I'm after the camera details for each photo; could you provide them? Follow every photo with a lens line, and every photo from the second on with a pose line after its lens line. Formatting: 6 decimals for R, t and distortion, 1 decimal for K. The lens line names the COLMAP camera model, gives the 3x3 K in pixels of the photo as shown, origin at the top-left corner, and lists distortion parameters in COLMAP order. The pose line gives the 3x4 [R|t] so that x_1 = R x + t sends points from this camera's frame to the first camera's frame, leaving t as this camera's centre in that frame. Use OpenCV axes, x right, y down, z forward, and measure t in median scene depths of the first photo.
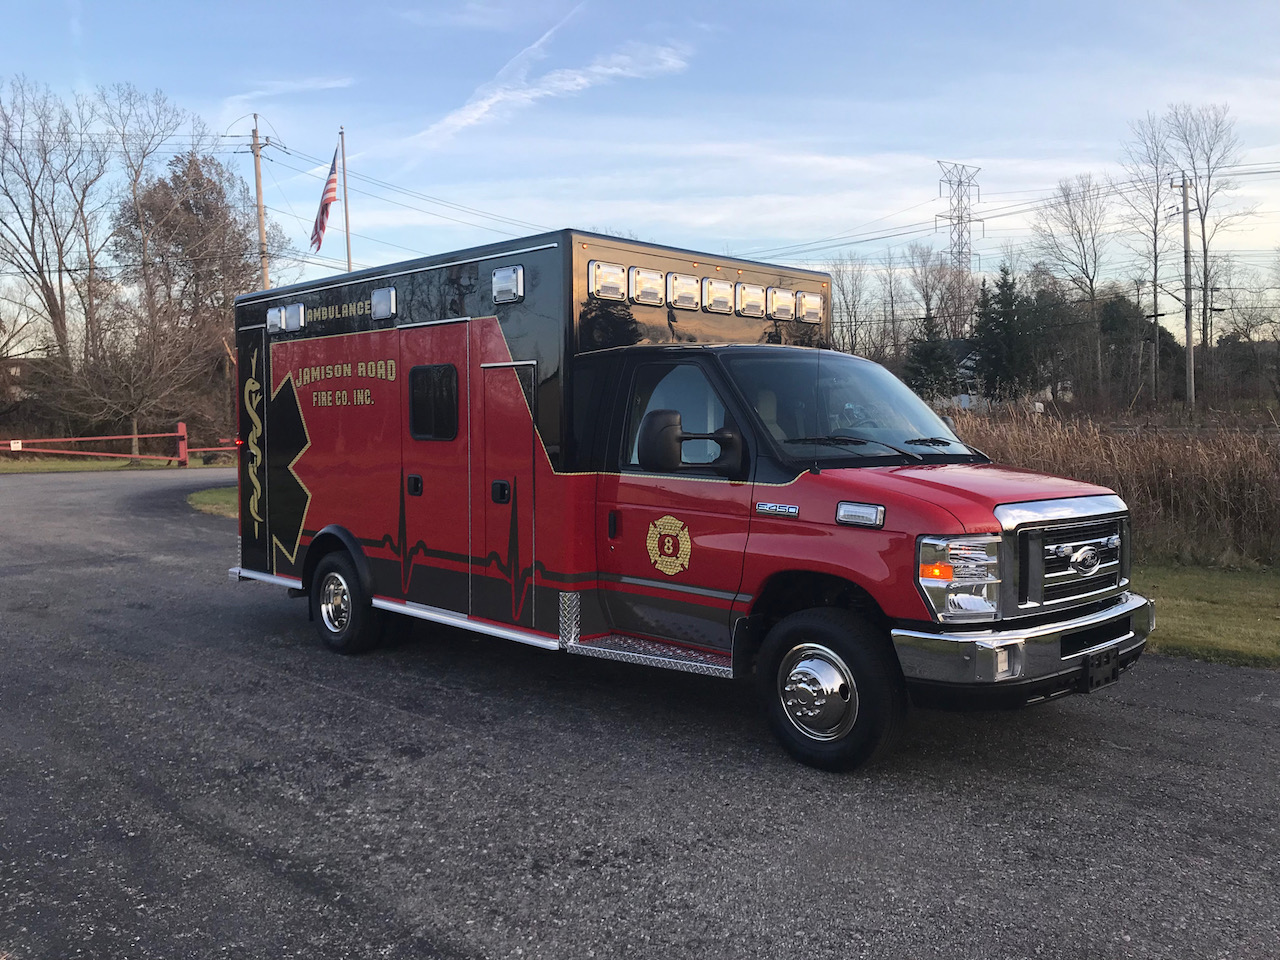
lens RADIAL K [[1039.8, 0, 640.0], [0, 1039.8, 480.0], [0, 0, 1]] dist [0.152035, -0.385572]
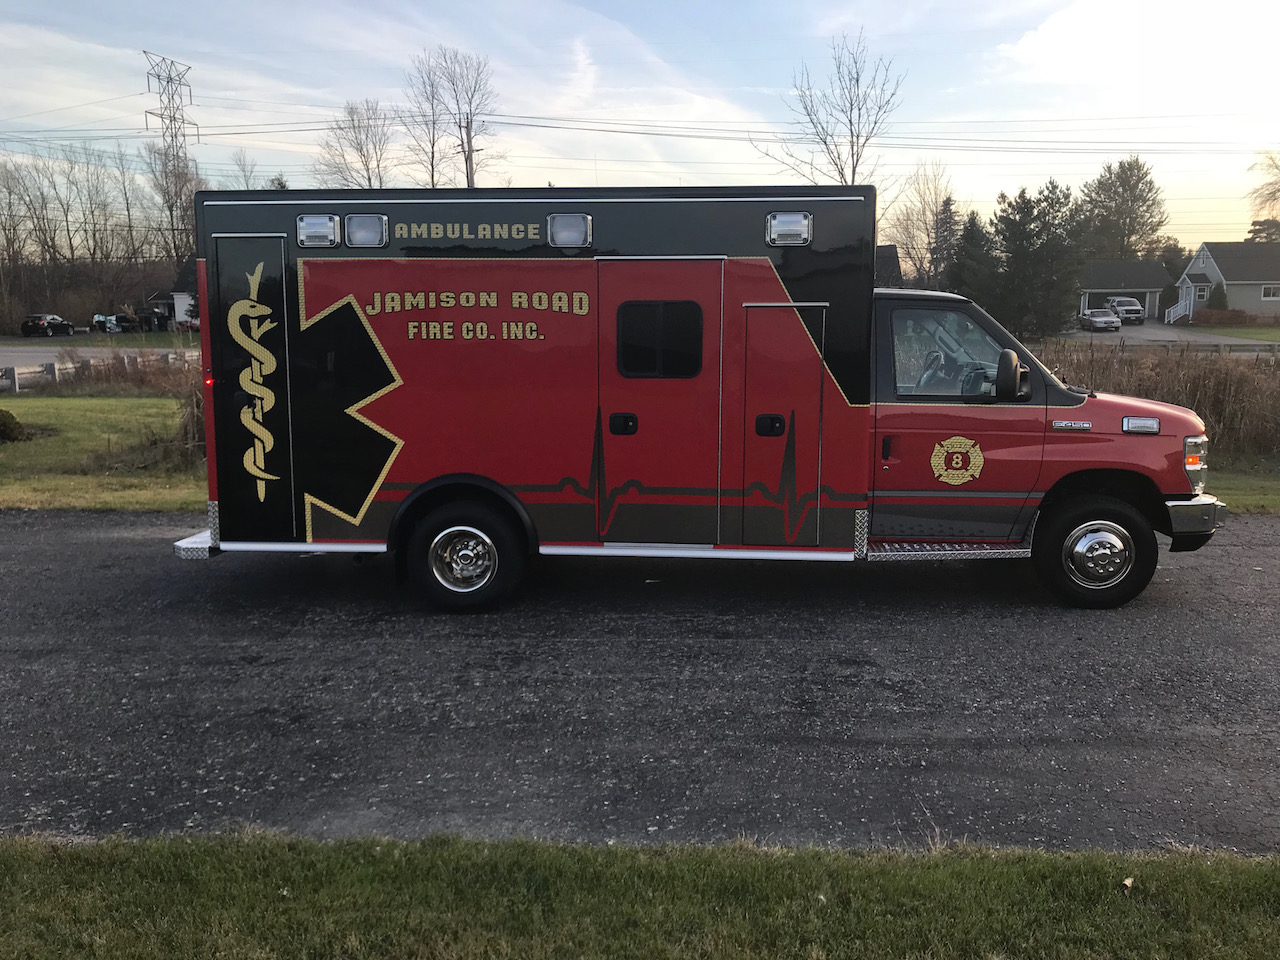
lens RADIAL K [[1039.8, 0, 640.0], [0, 1039.8, 480.0], [0, 0, 1]] dist [0.152035, -0.385572]
pose [[0.744728, -0.086340, 0.661760, -0.902524], [0.032157, 0.995087, 0.093641, -0.035504], [-0.666593, -0.048457, 0.743845, 0.278425]]
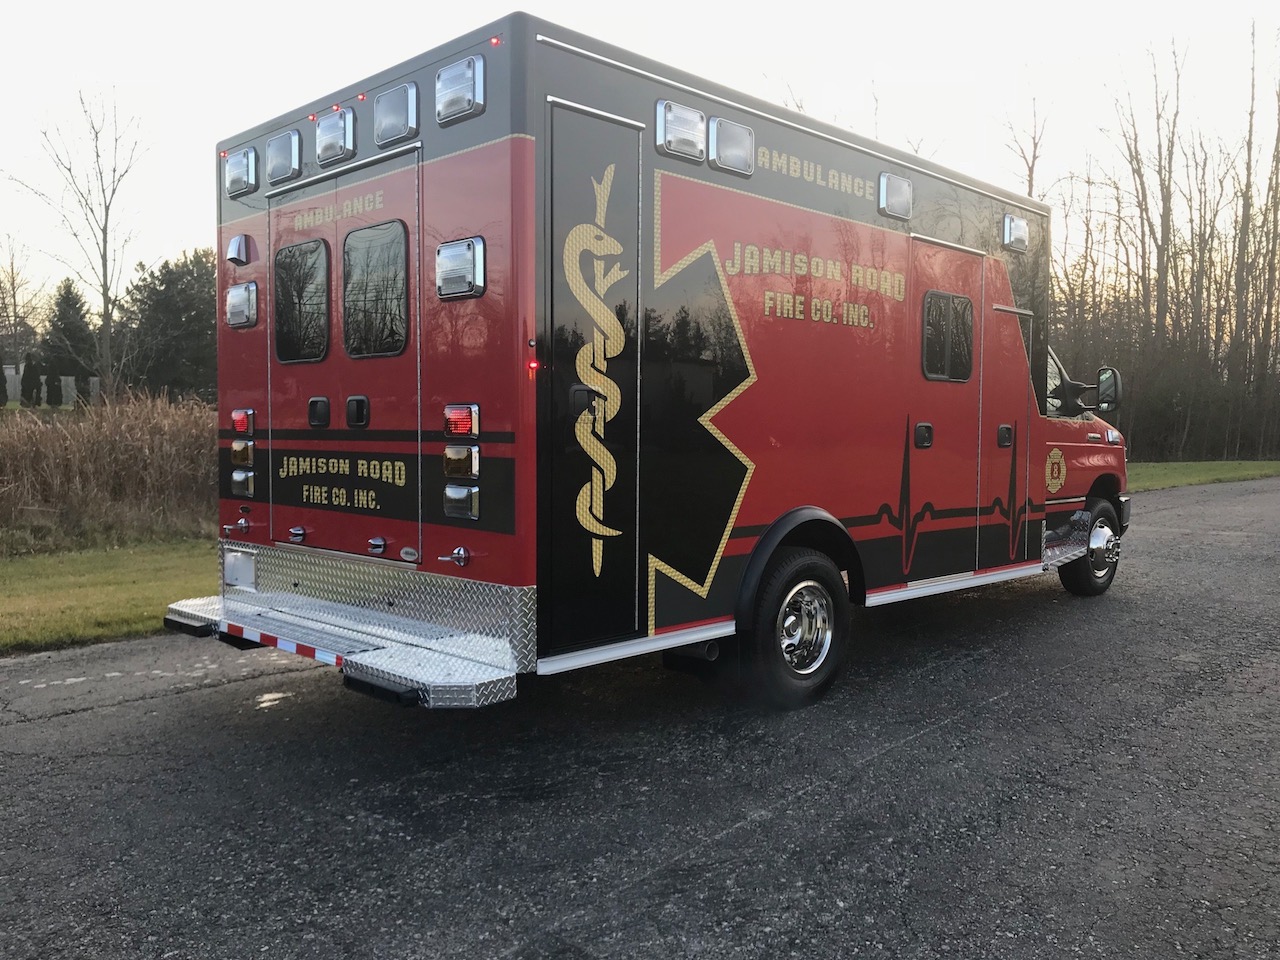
lens RADIAL K [[1039.8, 0, 640.0], [0, 1039.8, 480.0], [0, 0, 1]] dist [0.152035, -0.385572]
pose [[-0.024476, -0.047786, 0.998558, -1.089207], [0.043384, 0.997865, 0.048816, -0.010832], [-0.998759, 0.044516, -0.022351, 1.313112]]
